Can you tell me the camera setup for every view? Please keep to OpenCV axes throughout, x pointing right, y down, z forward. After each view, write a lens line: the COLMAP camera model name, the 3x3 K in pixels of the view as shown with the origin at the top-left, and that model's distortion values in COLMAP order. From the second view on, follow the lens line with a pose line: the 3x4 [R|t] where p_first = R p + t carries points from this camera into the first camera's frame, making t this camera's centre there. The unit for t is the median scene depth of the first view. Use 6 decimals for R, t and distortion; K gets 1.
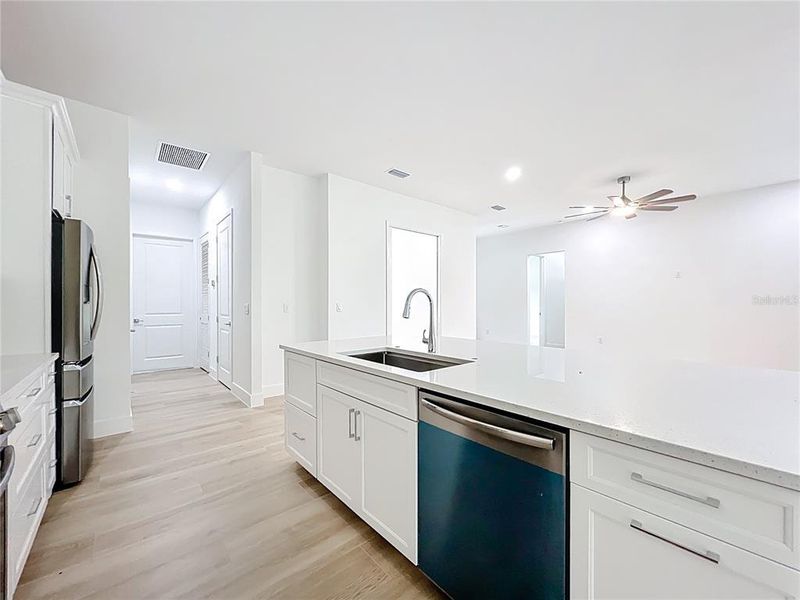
lens RADIAL K [[326.3, 0, 402.1], [0, 326.3, 304.3], [0, 0, 1]] dist [0.000380, 0.000571]
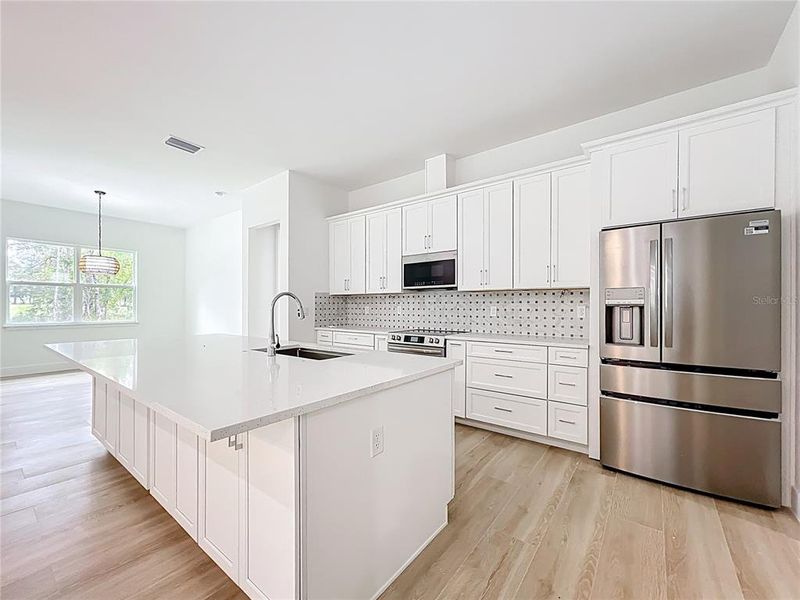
lens RADIAL K [[326.3, 0, 401.1], [0, 326.3, 304.9], [0, 0, 1]] dist [0.000380, 0.000571]
pose [[-0.978324, 0.002573, -0.207066, -0.068342], [0.002454, 0.999997, 0.000835, -0.007544], [0.207067, 0.000309, -0.978327, 1.565460]]
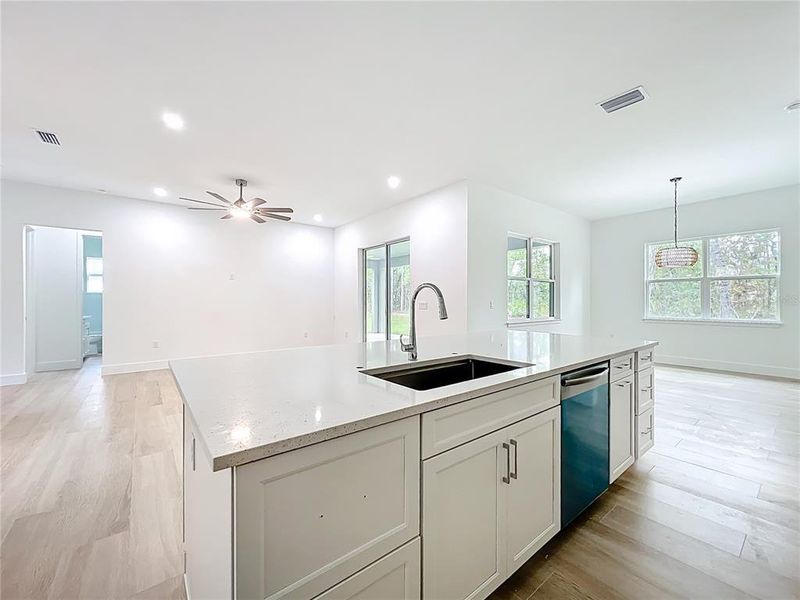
lens RADIAL K [[326.3, 0, 400.5], [0, 326.3, 299.1], [0, 0, 1]] dist [0.000380, 0.000571]
pose [[0.044776, 0.009733, 0.998950, -0.569532], [0.000919, 0.999952, -0.009784, 0.000164], [-0.998997, 0.001357, 0.044765, 0.763383]]
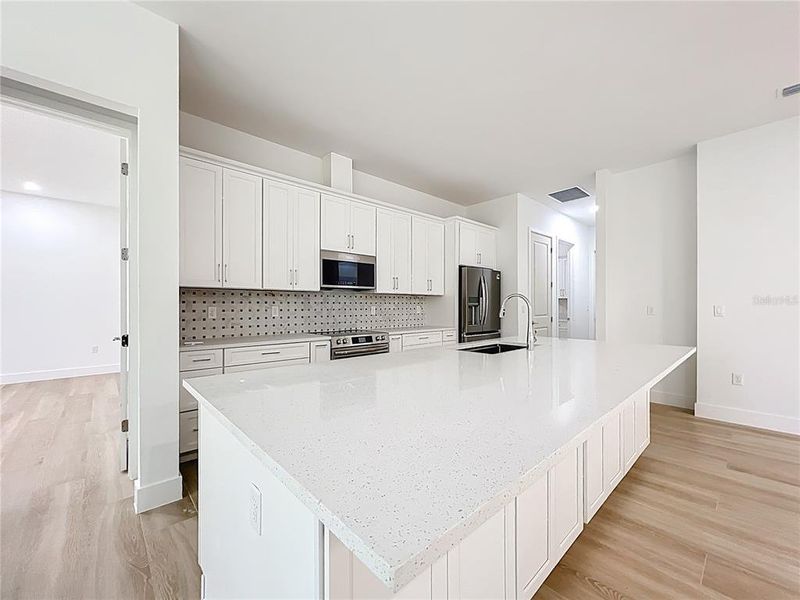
lens RADIAL K [[326.3, 0, 397.3], [0, 326.3, 303.2], [0, 0, 1]] dist [0.000380, 0.000571]
pose [[0.023293, -0.004545, -0.999718, 0.916552], [-0.001250, 0.999989, -0.004576, -0.008208], [0.999728, 0.001357, 0.023287, 0.396250]]
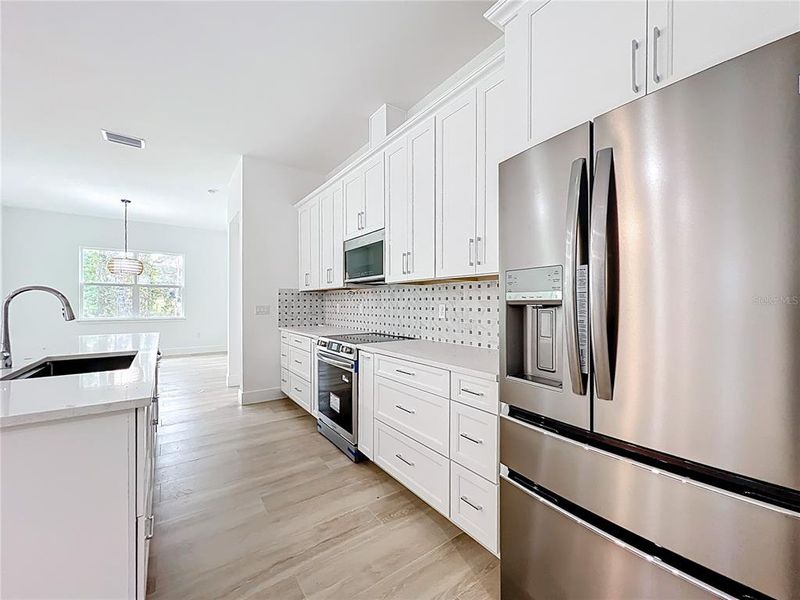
lens RADIAL K [[326.3, 0, 400.2], [0, 326.3, 302.3], [0, 0, 1]] dist [0.000380, 0.000571]
pose [[-0.995993, 0.002826, 0.089383, -0.689818], [0.002799, 0.999996, -0.000431, -0.005346], [-0.089384, -0.000179, -0.995997, 1.285762]]
